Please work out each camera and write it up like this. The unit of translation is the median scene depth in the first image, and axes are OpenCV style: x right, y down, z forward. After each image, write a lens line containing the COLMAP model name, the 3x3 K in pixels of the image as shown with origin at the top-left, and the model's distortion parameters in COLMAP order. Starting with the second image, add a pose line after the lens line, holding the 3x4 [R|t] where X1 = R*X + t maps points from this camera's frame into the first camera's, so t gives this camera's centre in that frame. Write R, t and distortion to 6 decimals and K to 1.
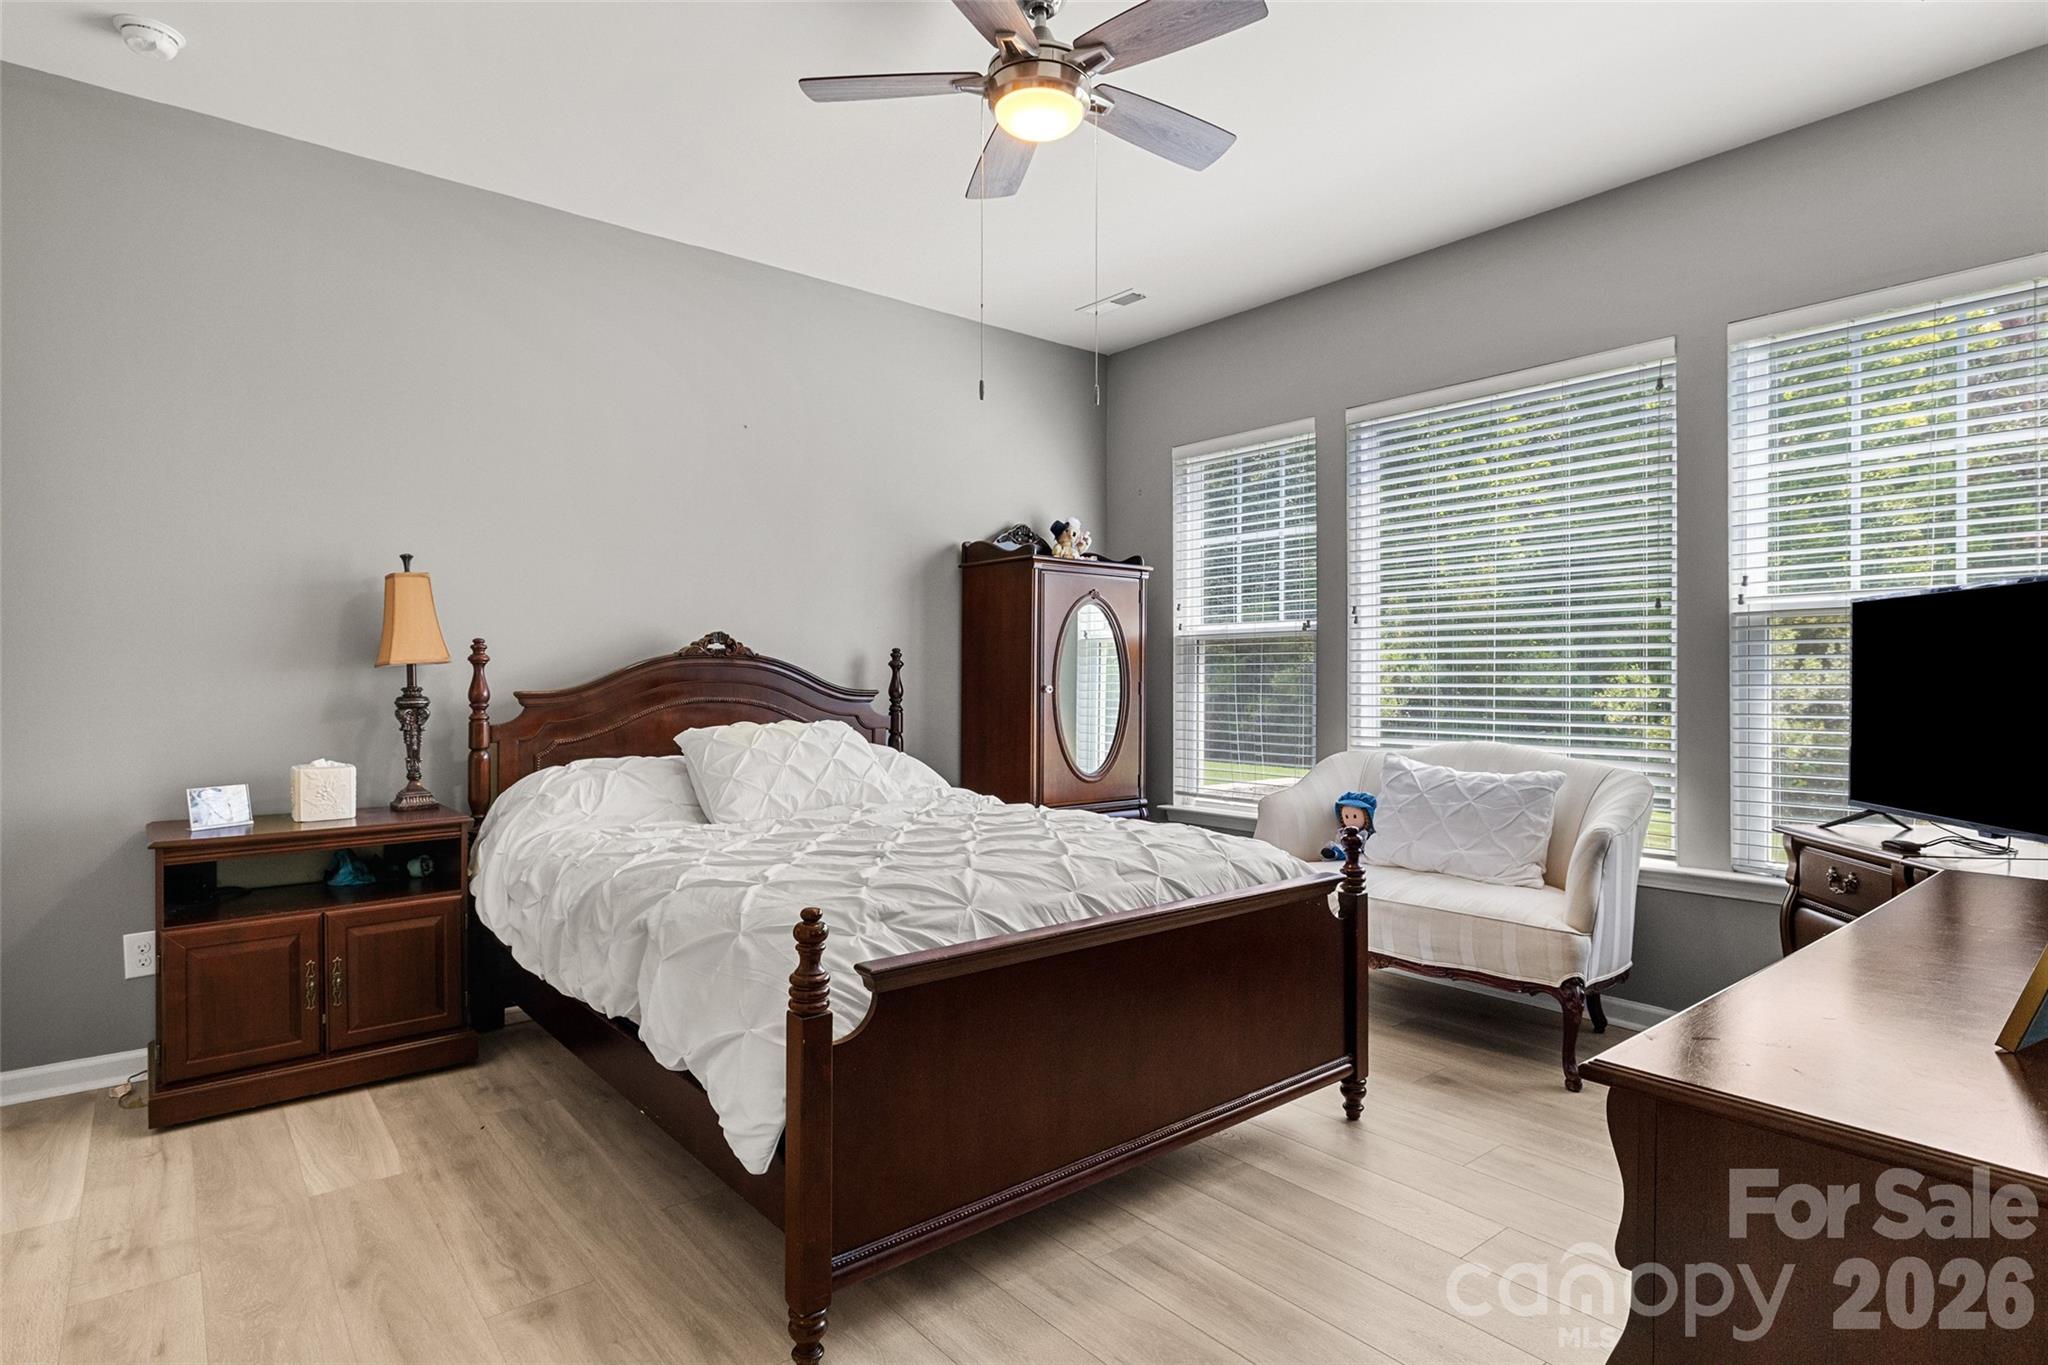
lens RADIAL K [[1060.9, 0, 1016.0], [0, 1060.9, 681.0], [0, 0, 1]] dist [-0.001916, 0.001042]
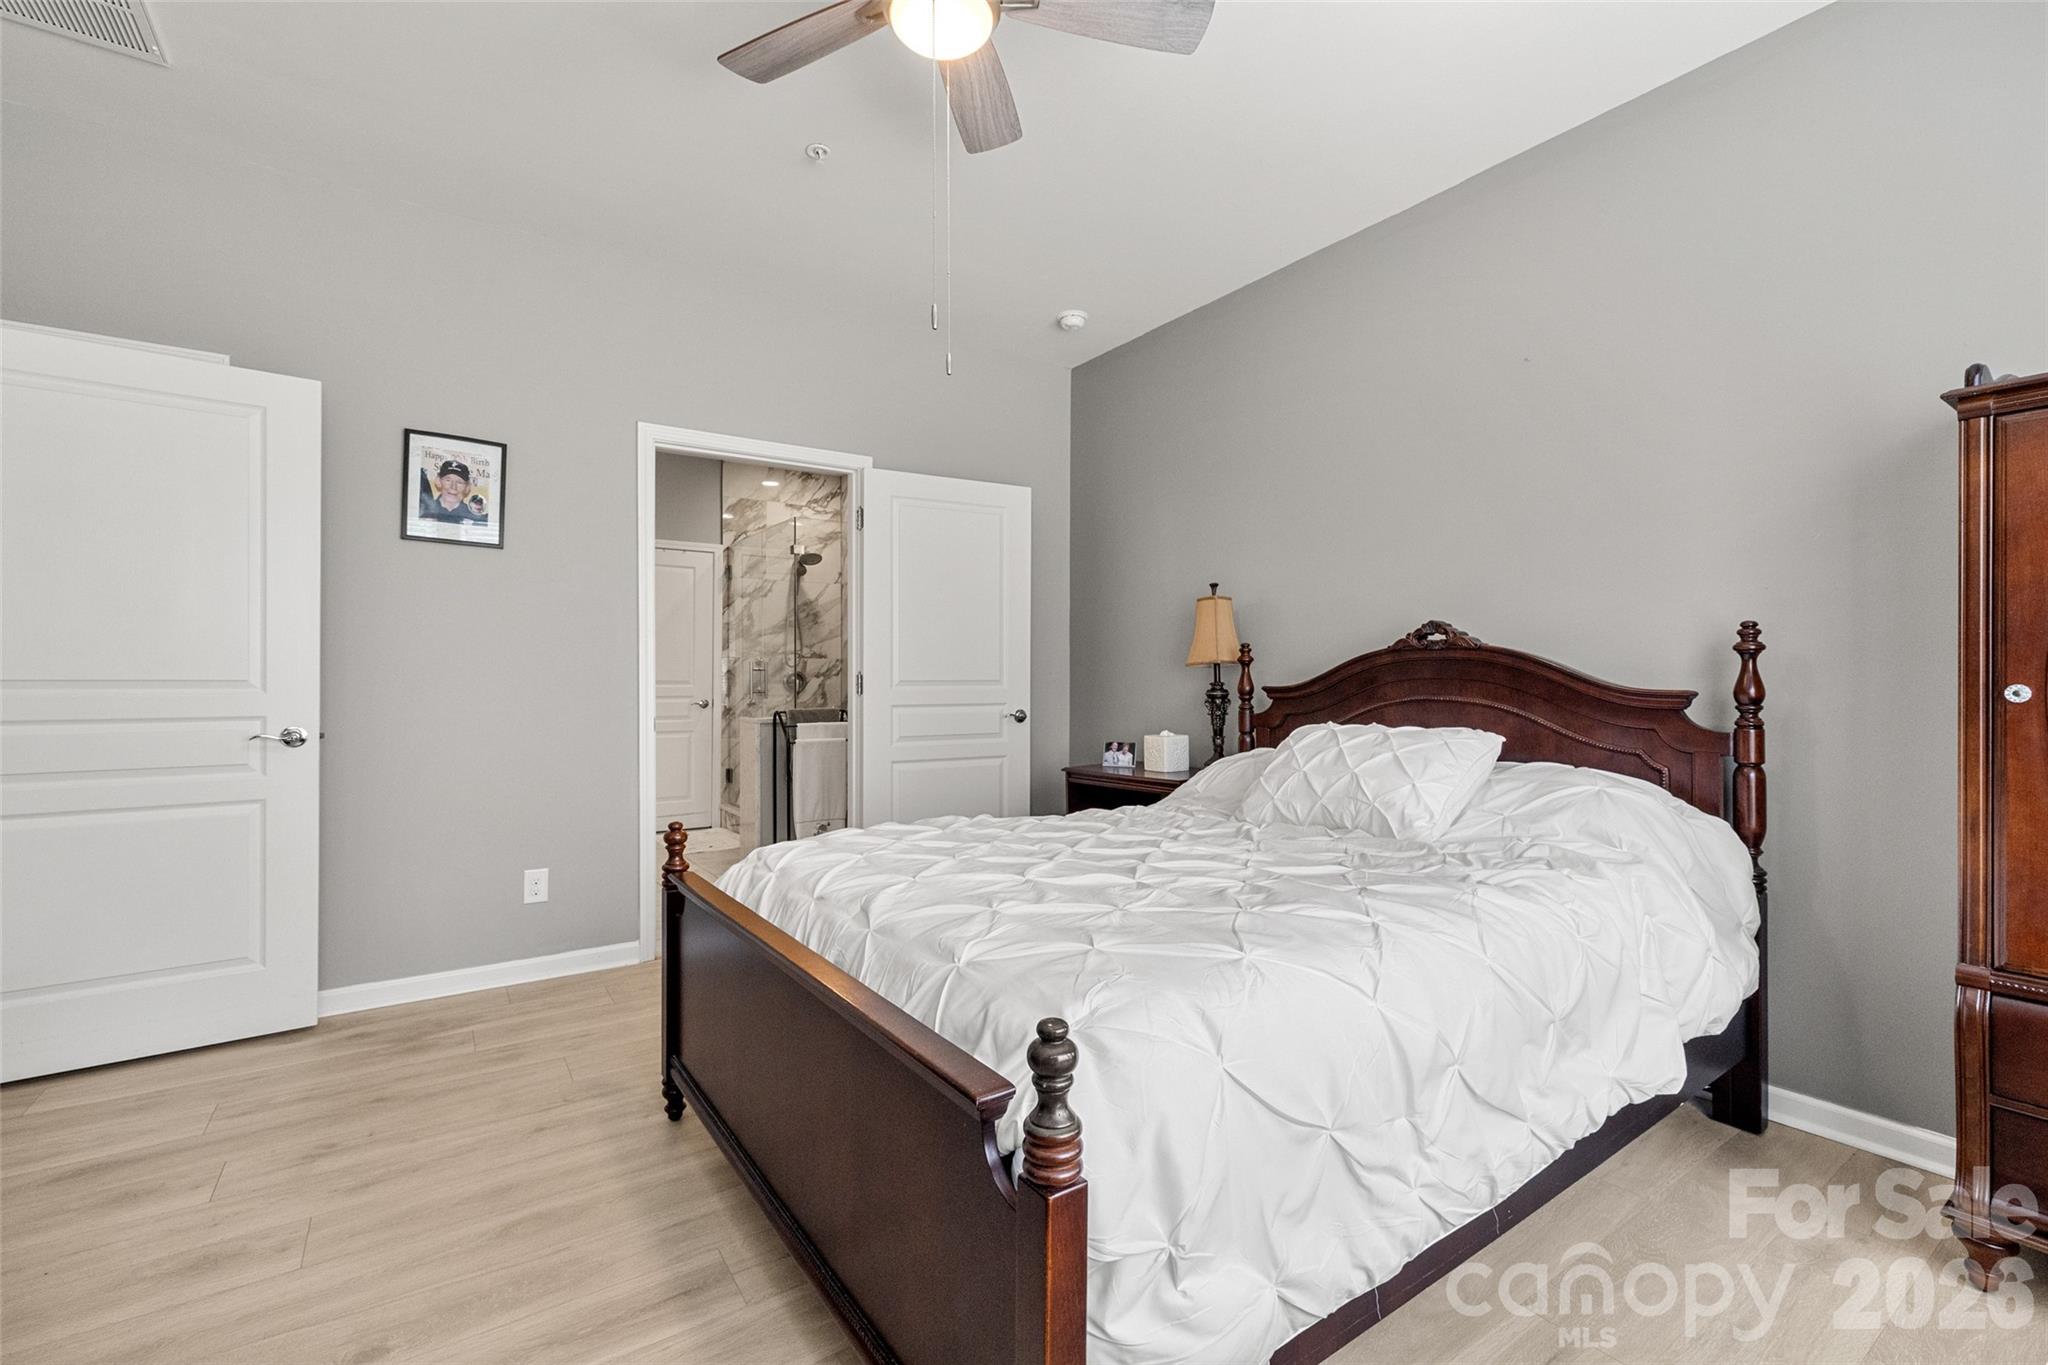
lens RADIAL K [[871.2, 0, 1016.3], [0, 871.2, 682.3], [0, 0, 1]] dist [0.004973, 0.000410]
pose [[-0.053403, 0.007765, -0.998543, 0.530862], [0.008177, 0.999940, 0.007339, -0.003931], [0.998540, -0.007773, -0.053463, 0.790371]]
